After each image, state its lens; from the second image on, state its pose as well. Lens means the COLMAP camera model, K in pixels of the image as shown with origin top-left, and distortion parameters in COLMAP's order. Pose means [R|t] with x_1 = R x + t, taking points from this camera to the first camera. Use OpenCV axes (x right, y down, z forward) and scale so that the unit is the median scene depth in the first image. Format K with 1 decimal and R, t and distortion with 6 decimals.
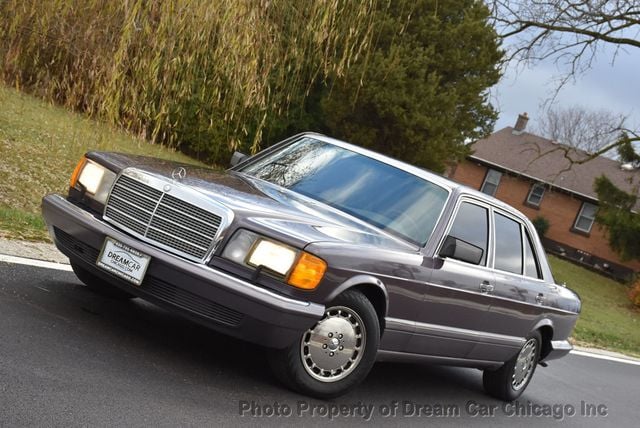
lens RADIAL K [[1298.2, 0, 320.0], [0, 1298.2, 214.0], [0, 0, 1]] dist [0.466123, 0.632679]
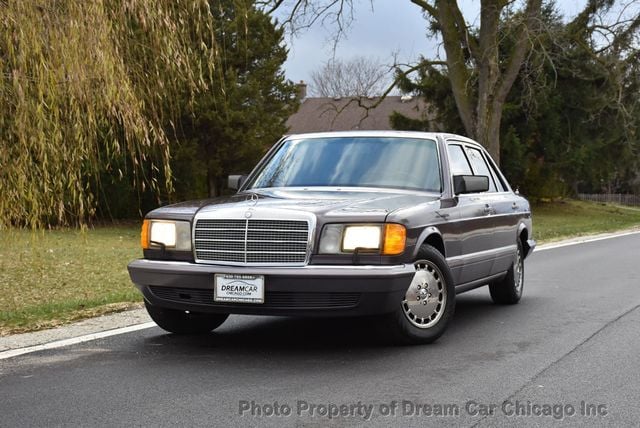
lens RADIAL K [[1298.2, 0, 320.0], [0, 1298.2, 214.0], [0, 0, 1]] dist [0.466123, 0.632679]
pose [[0.920121, -0.350266, 0.175189, -0.201091], [0.350008, 0.936151, 0.033407, -0.028480], [-0.175704, 0.030579, 0.983968, -0.083904]]
